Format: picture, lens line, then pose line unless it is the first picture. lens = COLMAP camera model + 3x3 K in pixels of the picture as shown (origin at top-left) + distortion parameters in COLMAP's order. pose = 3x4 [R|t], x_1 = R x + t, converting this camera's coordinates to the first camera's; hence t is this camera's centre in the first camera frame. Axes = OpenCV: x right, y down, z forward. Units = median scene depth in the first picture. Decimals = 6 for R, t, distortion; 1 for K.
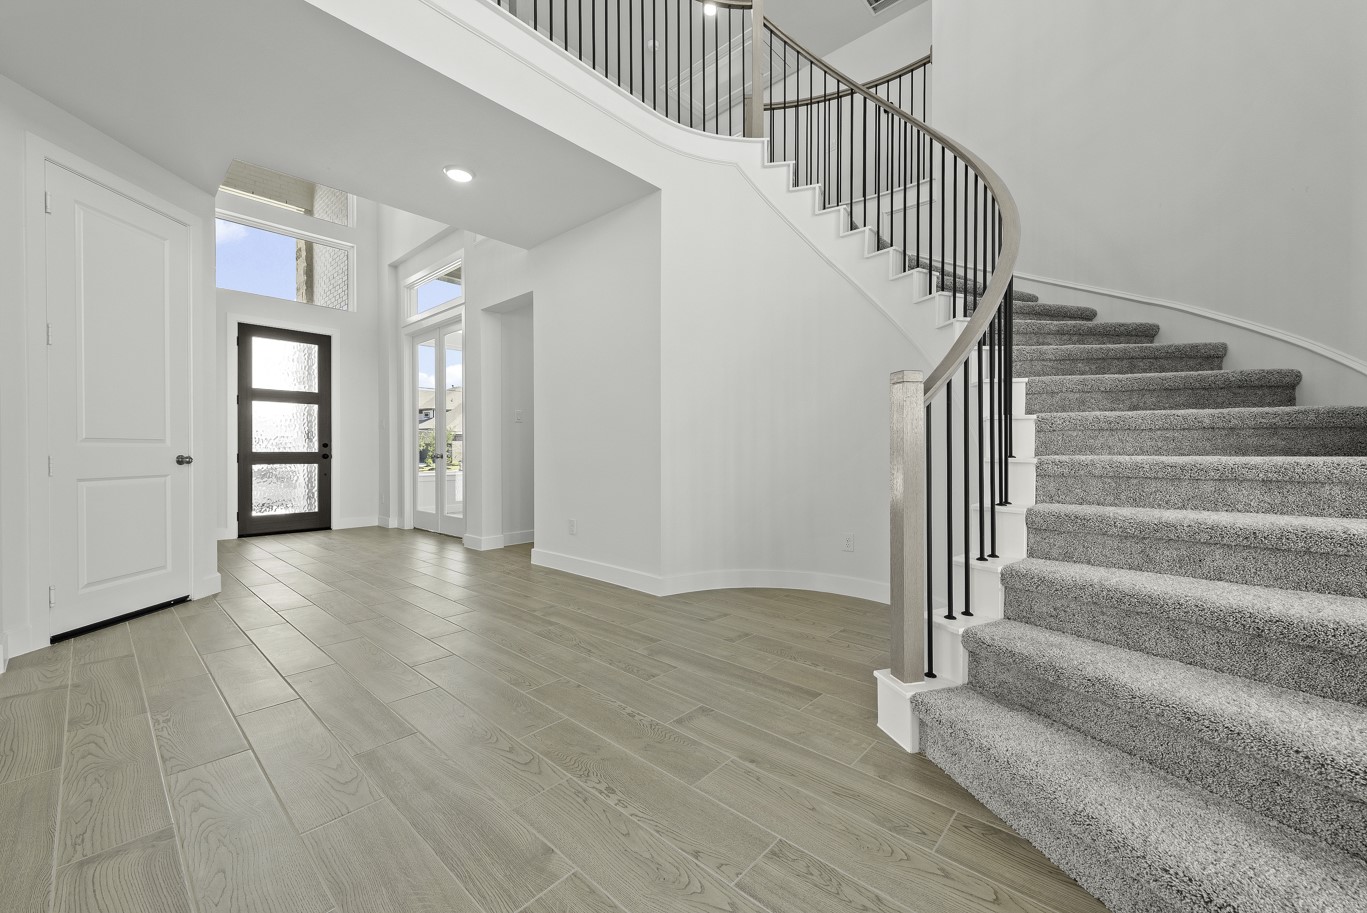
lens RADIAL K [[537.6, 0, 689.0], [0, 537.6, 452.2], [0, 0, 1]] dist [0.011846, -0.003206]
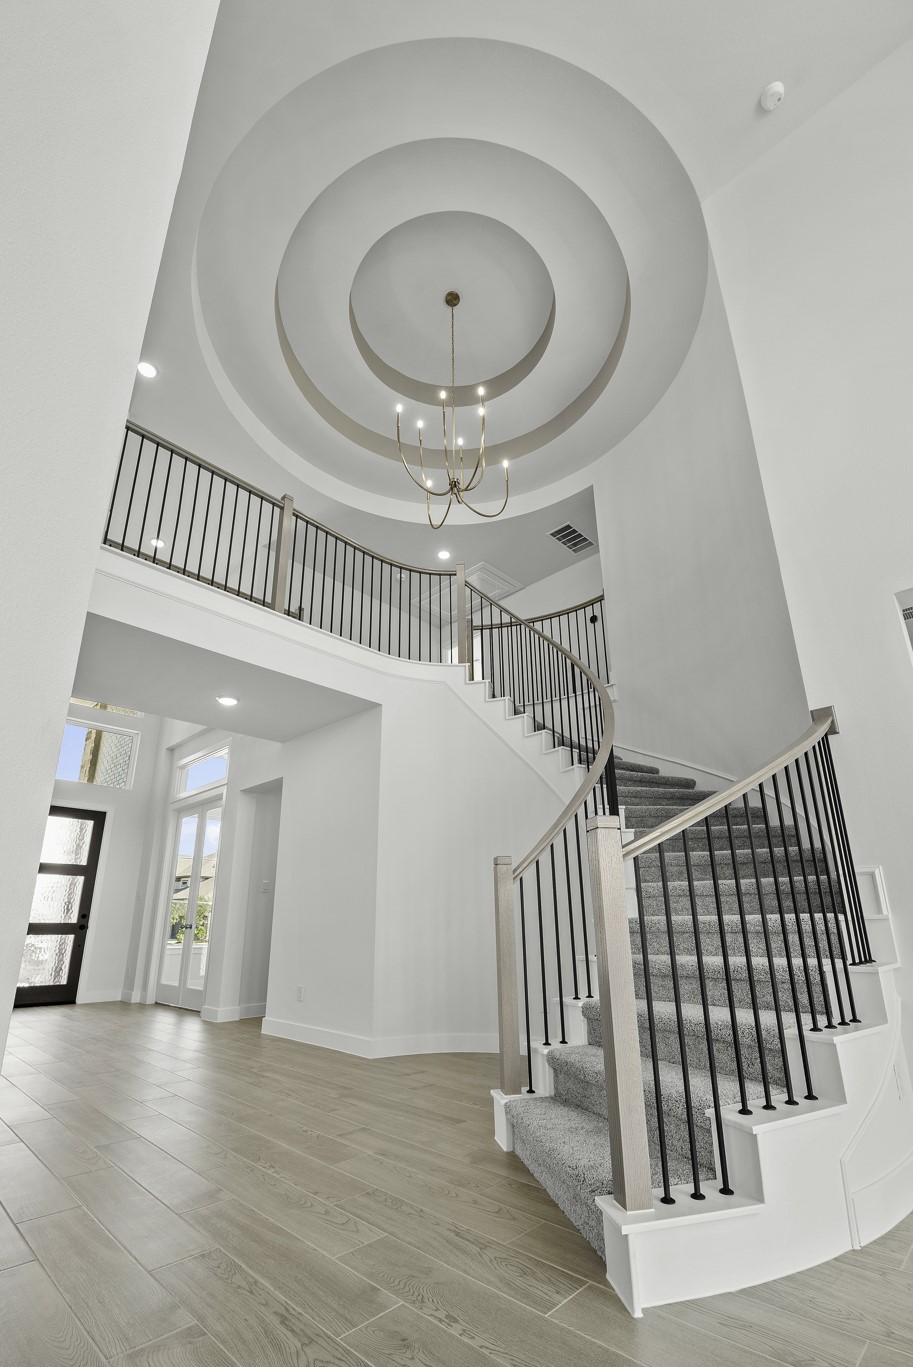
lens RADIAL K [[598.4, 0, 457.0], [0, 598.4, 732.9], [0, 0, 1]] dist [-0.017467, 0.000227]
pose [[0.999336, -0.020108, -0.030375, 0.158112], [0.009899, 0.952371, -0.304780, 0.010765], [0.035056, 0.304277, 0.951938, -0.307469]]
